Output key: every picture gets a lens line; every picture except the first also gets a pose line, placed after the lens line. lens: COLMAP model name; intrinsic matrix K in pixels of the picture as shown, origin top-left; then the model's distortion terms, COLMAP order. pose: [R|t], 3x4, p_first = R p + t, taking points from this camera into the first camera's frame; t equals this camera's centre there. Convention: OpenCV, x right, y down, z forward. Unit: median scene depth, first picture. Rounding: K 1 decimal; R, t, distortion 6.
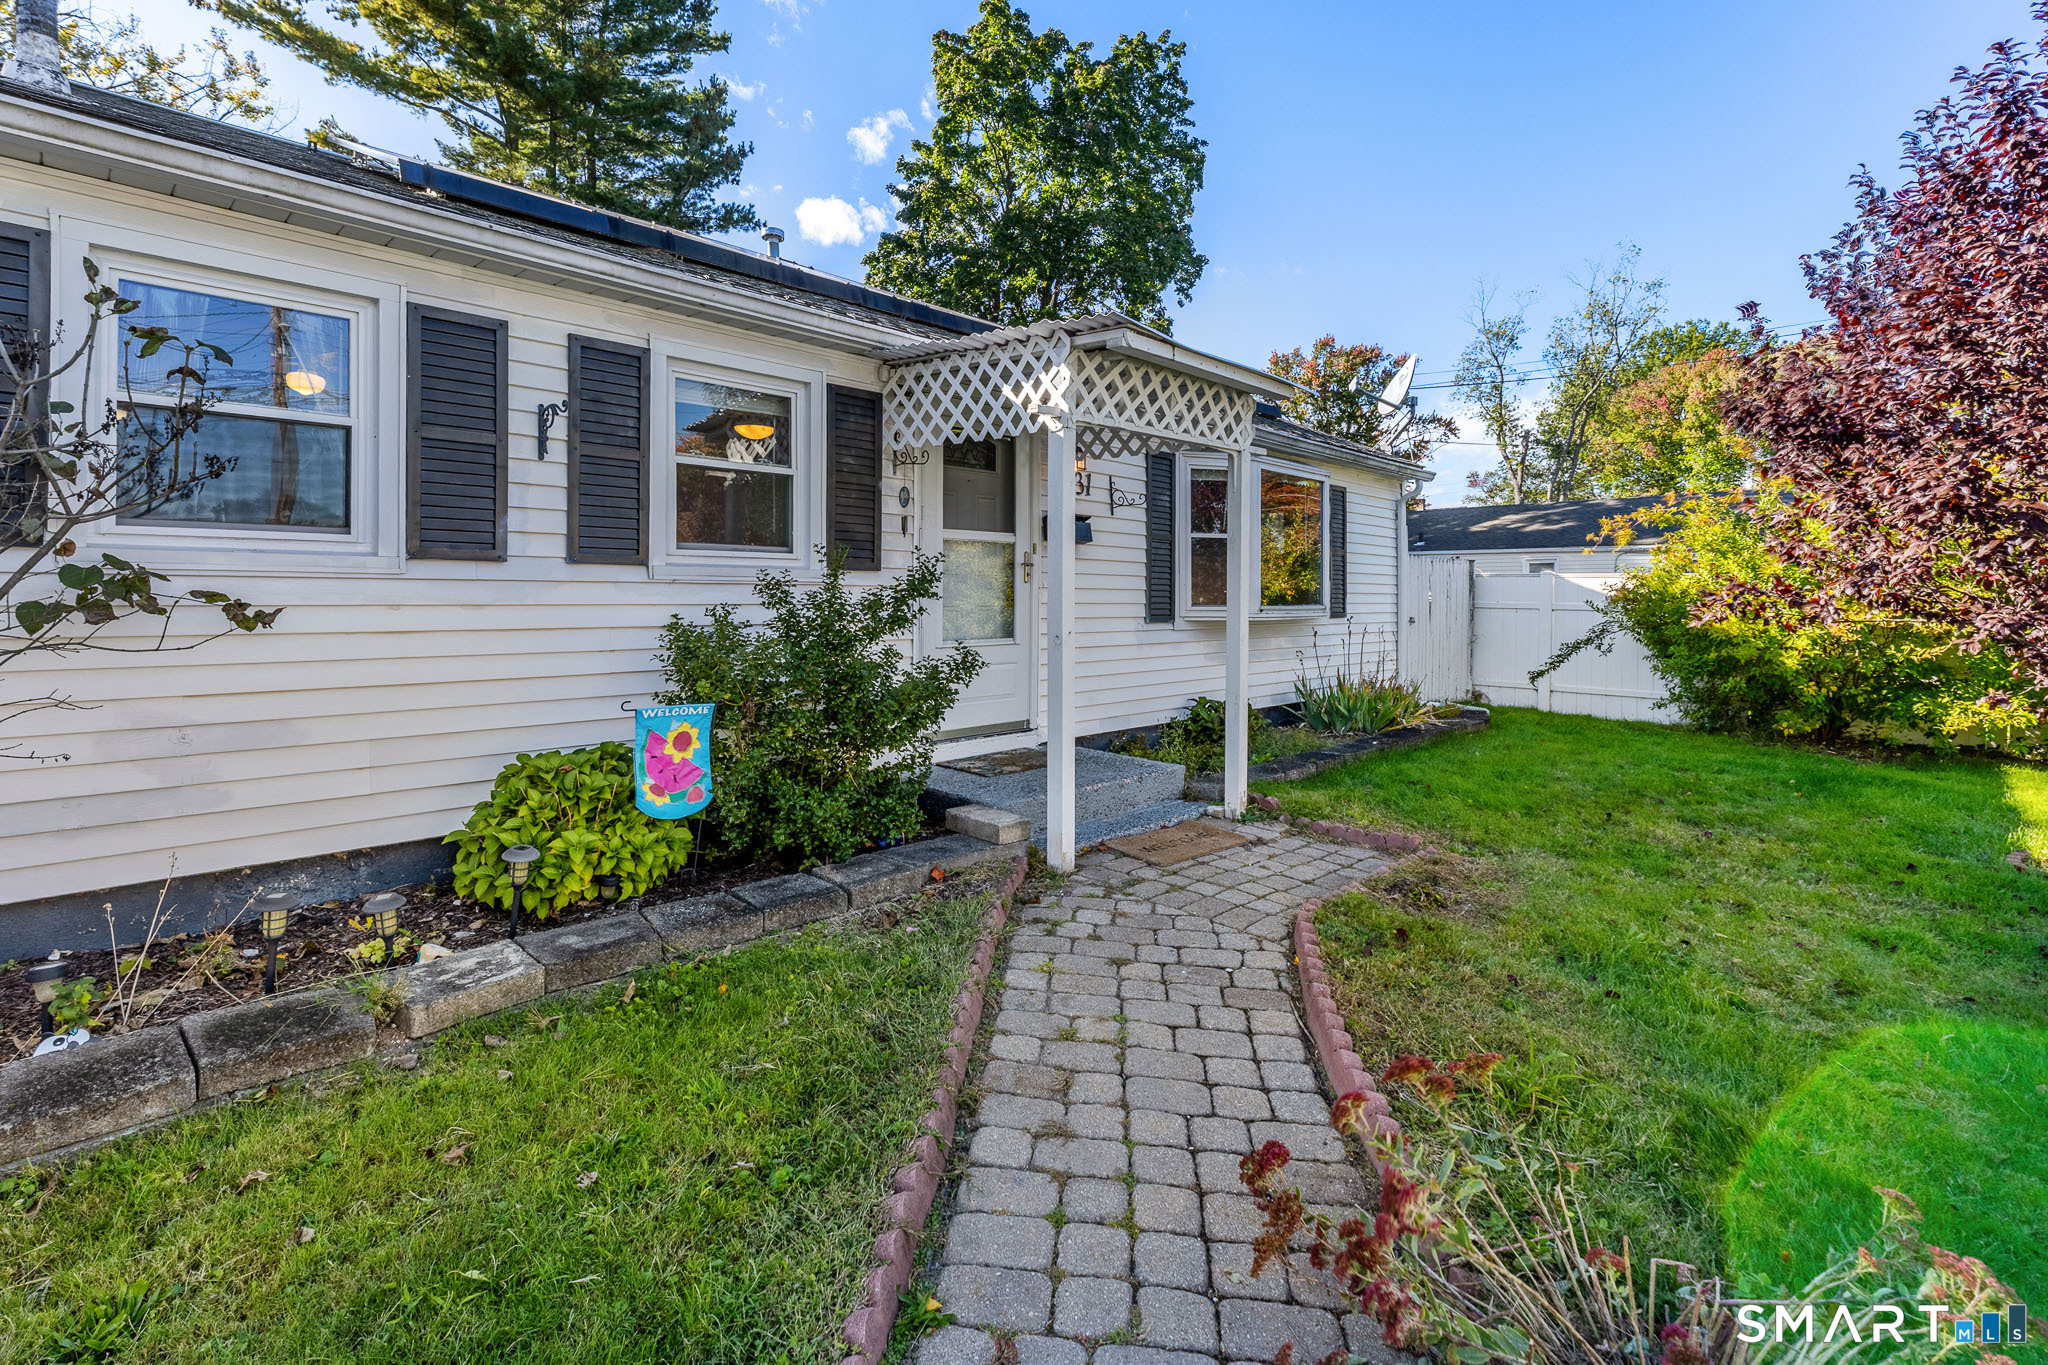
lens RADIAL K [[959.9, 0, 1022.6], [0, 959.9, 601.3], [0, 0, 1]] dist [0.002042, 0.000194]
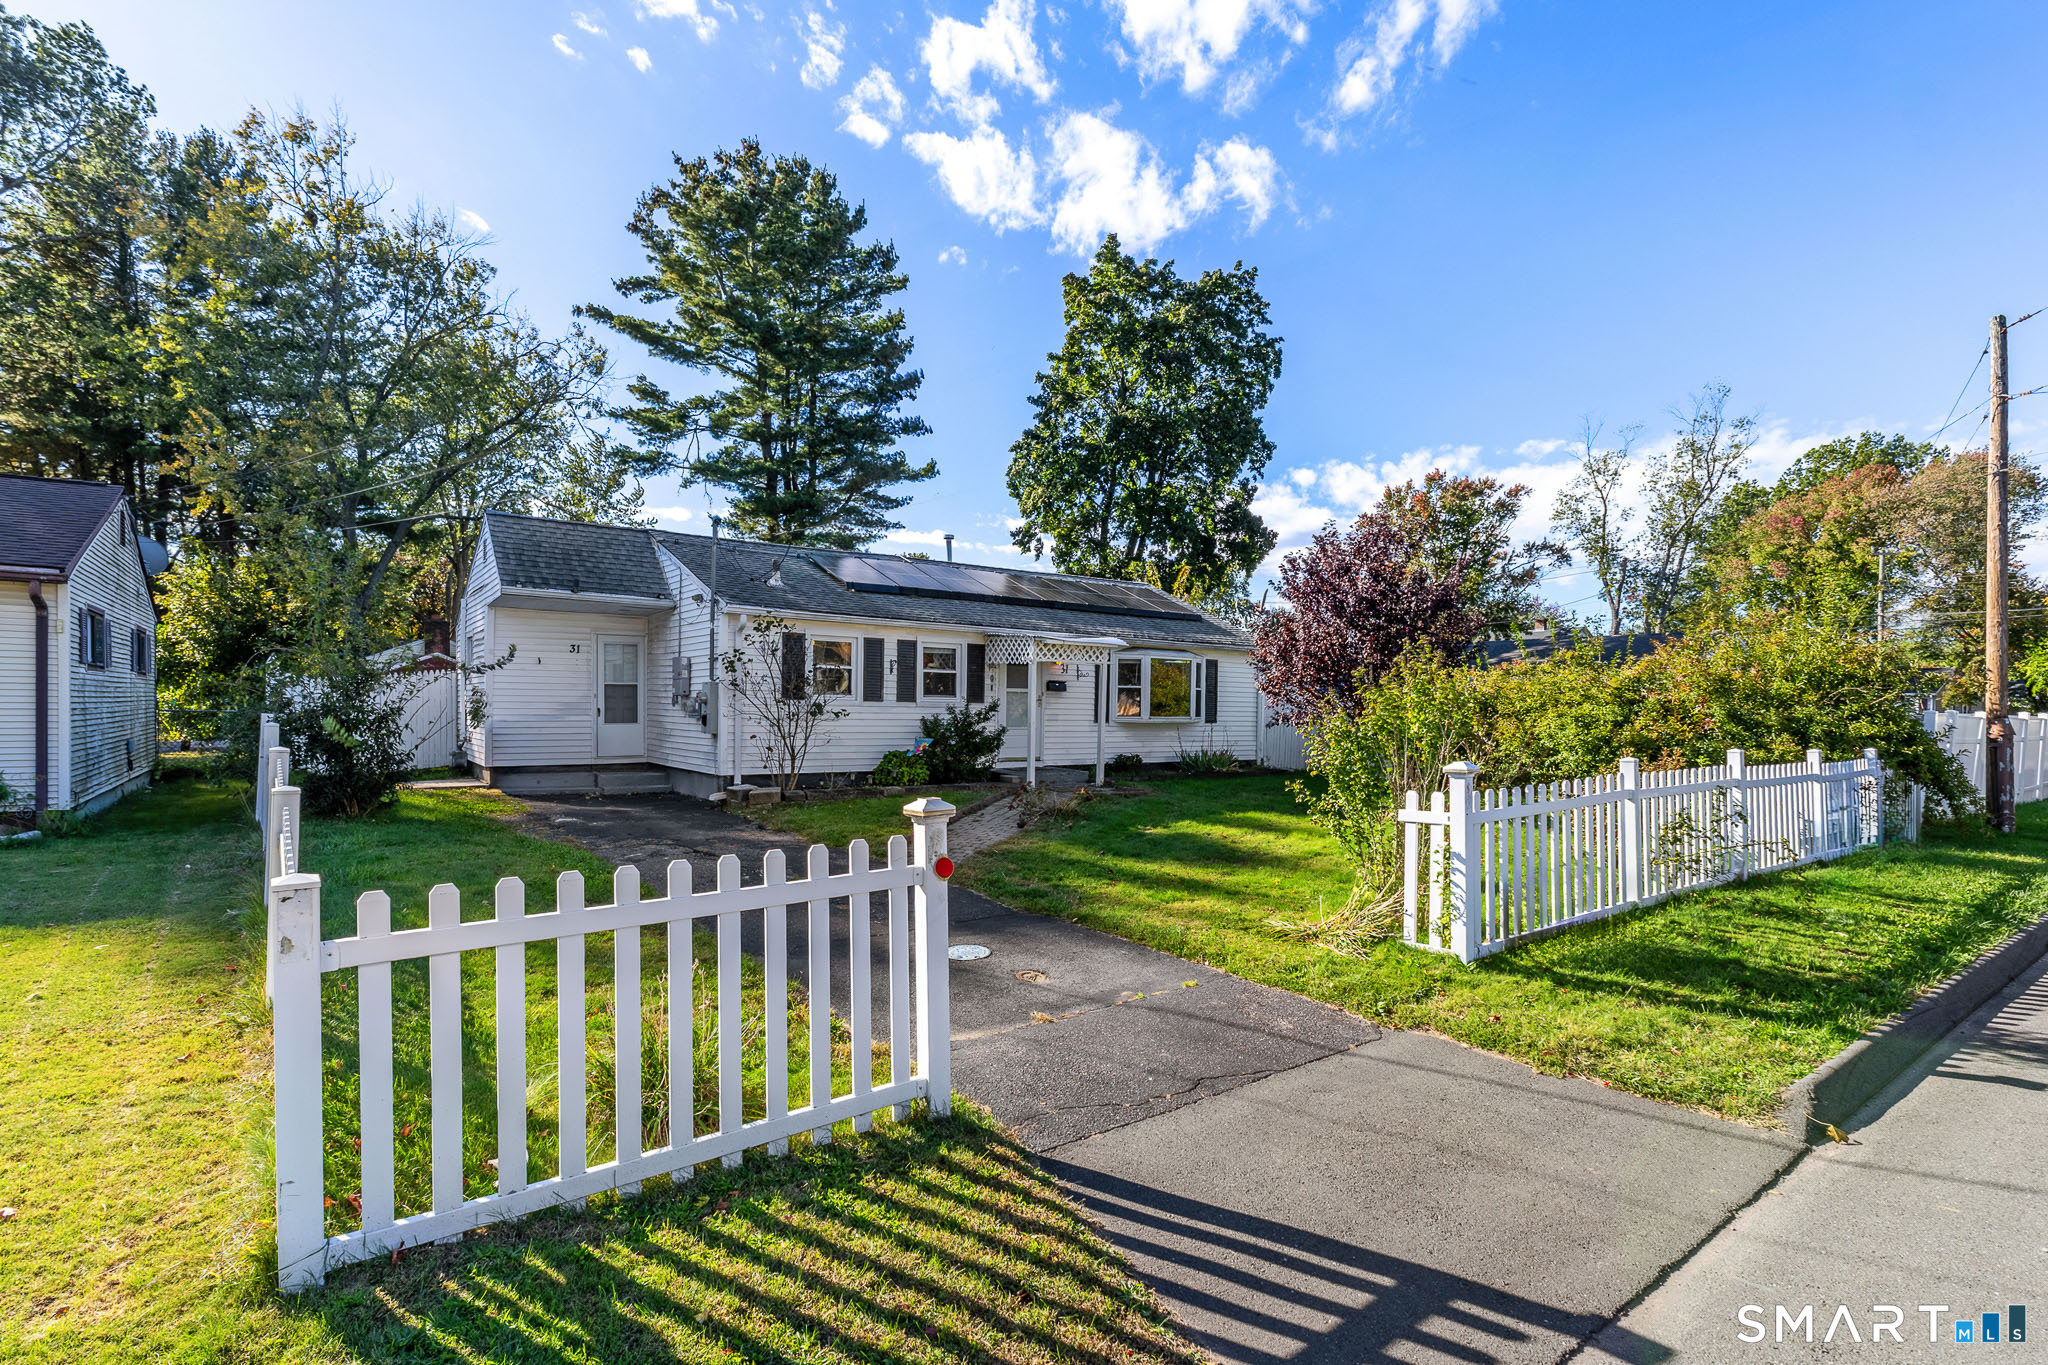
lens RADIAL K [[923.3, 0, 1011.6], [0, 923.3, 671.8], [0, 0, 1]] dist [-0.001310, 0.000558]
pose [[0.985459, -0.004981, -0.169839, 0.358546], [-0.003618, 0.998729, -0.050280, 0.013905], [0.169873, 0.050164, 0.984188, -1.542873]]
